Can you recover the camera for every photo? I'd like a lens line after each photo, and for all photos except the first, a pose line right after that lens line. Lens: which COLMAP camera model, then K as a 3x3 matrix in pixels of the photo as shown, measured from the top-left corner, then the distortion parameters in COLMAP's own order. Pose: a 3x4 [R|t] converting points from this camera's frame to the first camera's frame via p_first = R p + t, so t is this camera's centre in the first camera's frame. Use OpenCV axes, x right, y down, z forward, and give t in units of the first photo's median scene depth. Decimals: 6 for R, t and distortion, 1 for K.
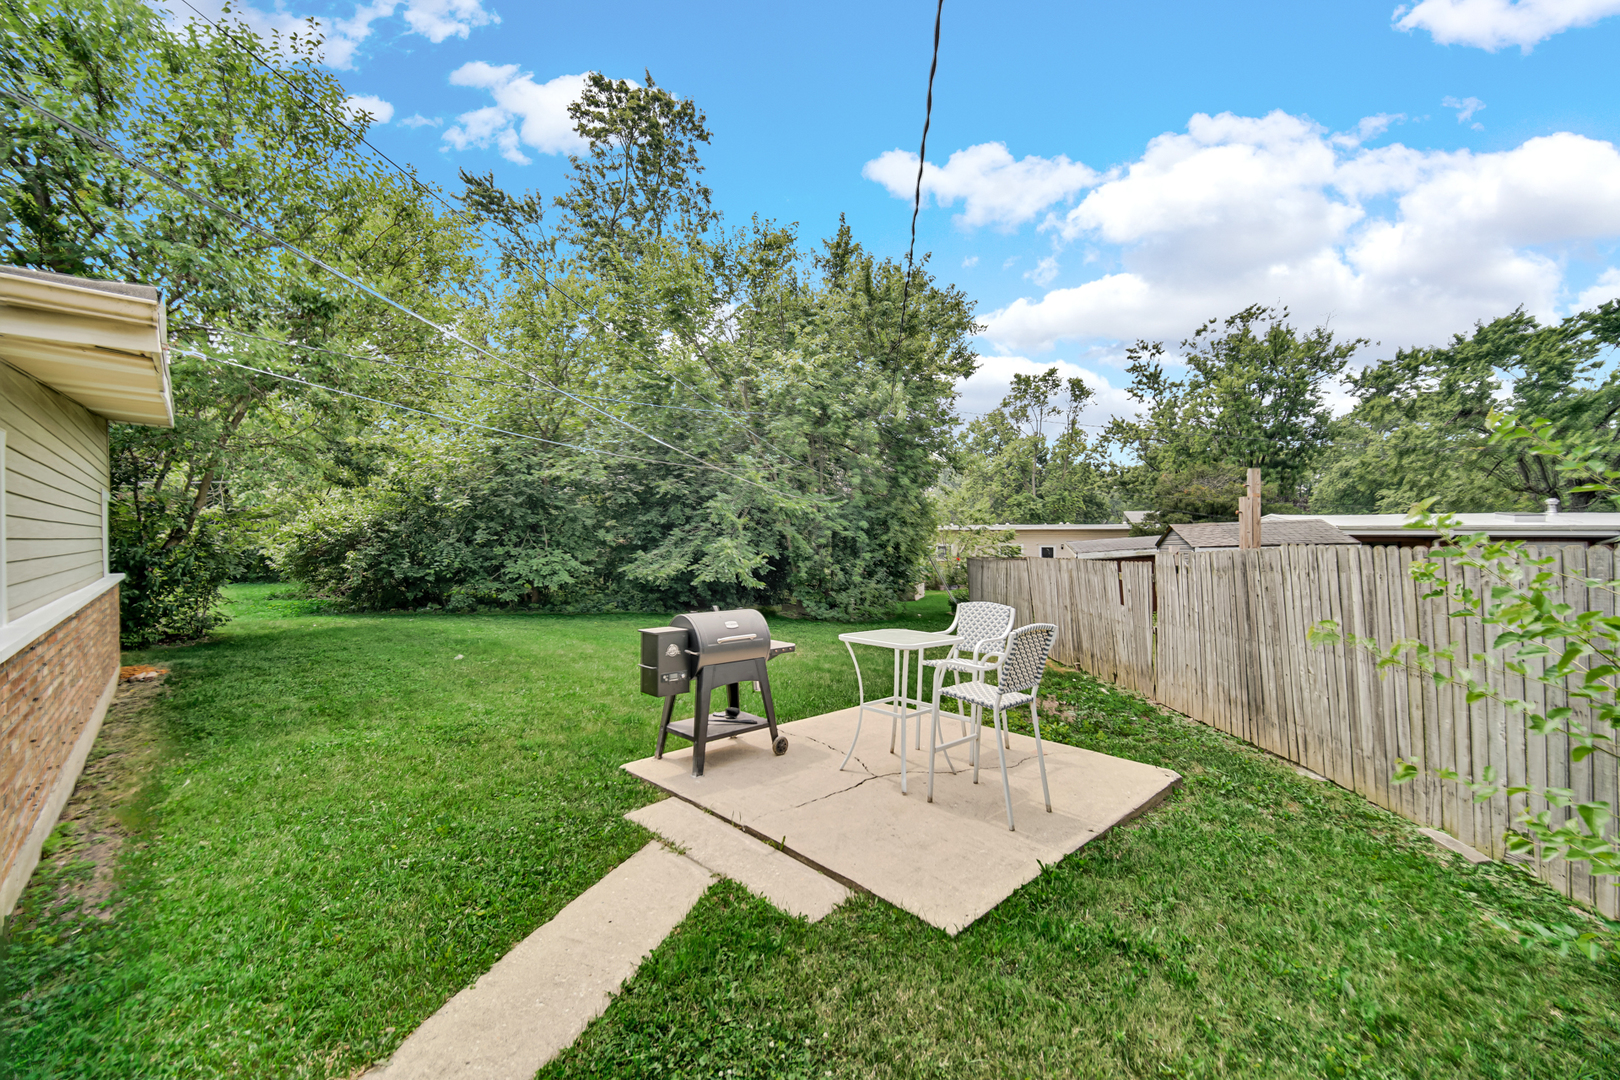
lens RADIAL K [[651.8, 0, 806.3], [0, 651.8, 535.8], [0, 0, 1]] dist [-0.000042, -0.000041]
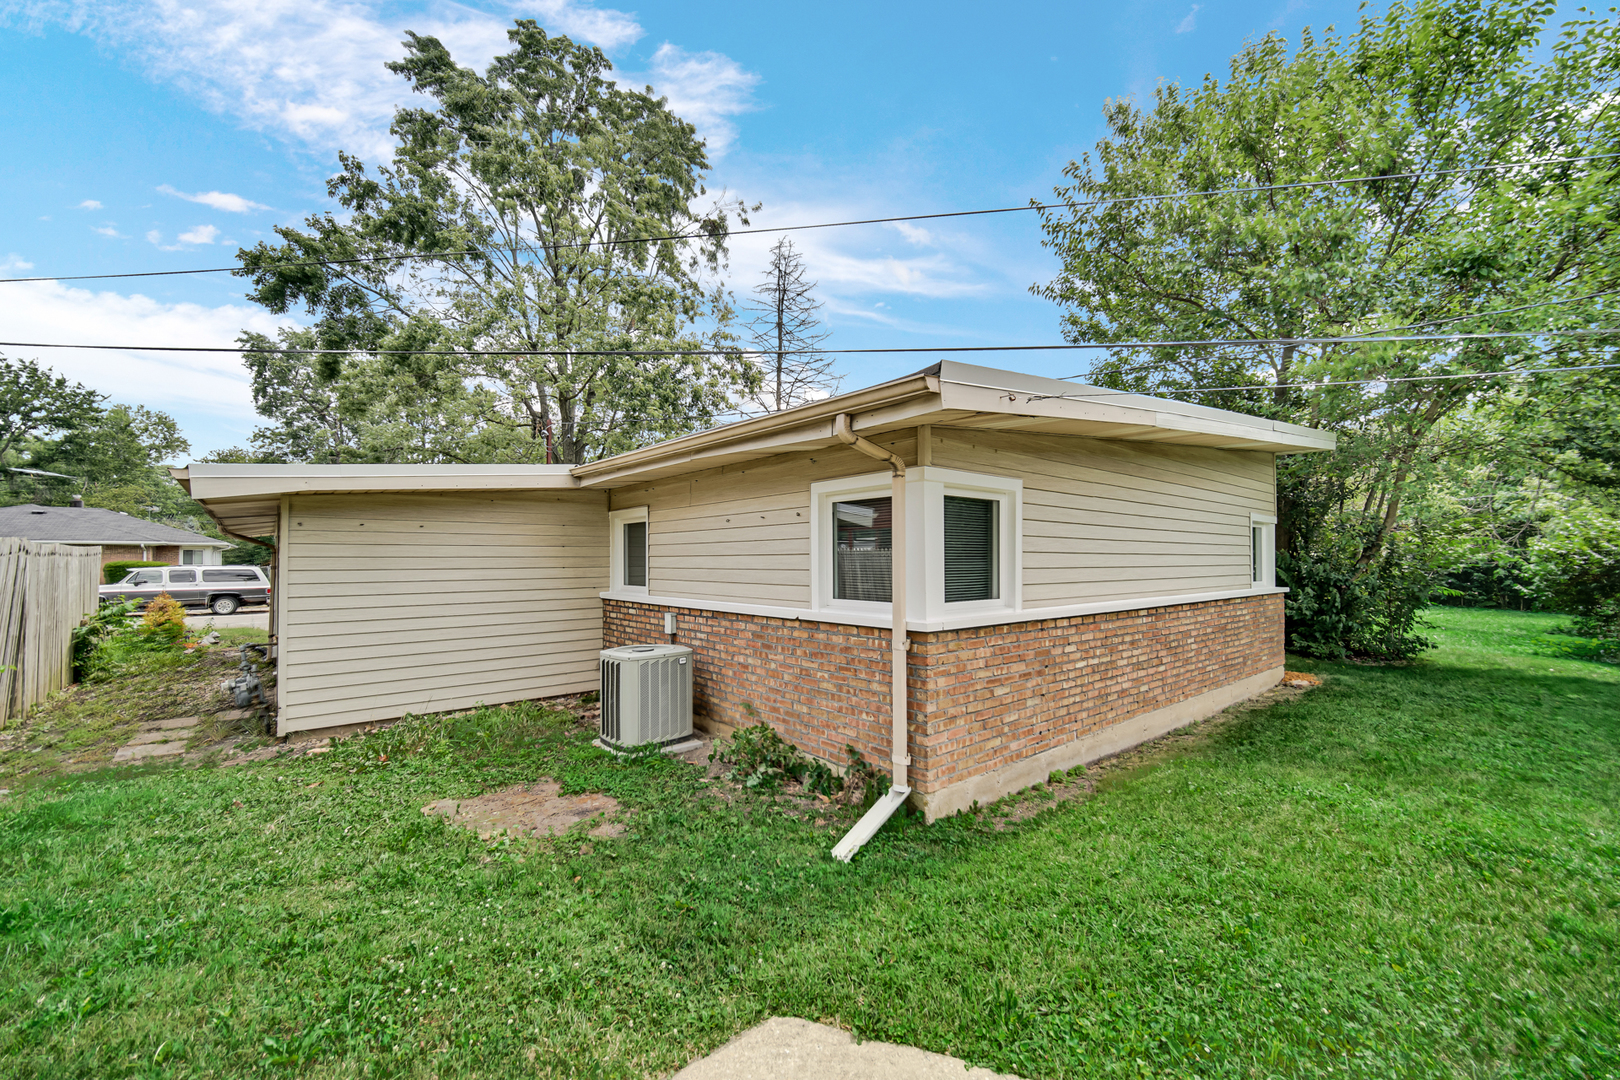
lens RADIAL K [[651.8, 0, 806.3], [0, 651.8, 535.8], [0, 0, 1]] dist [-0.000042, -0.000041]
pose [[-0.061080, -0.027299, -0.997759, 0.111466], [-0.006596, 0.999615, -0.026946, 0.007173], [0.998111, 0.004935, -0.061237, 0.254129]]
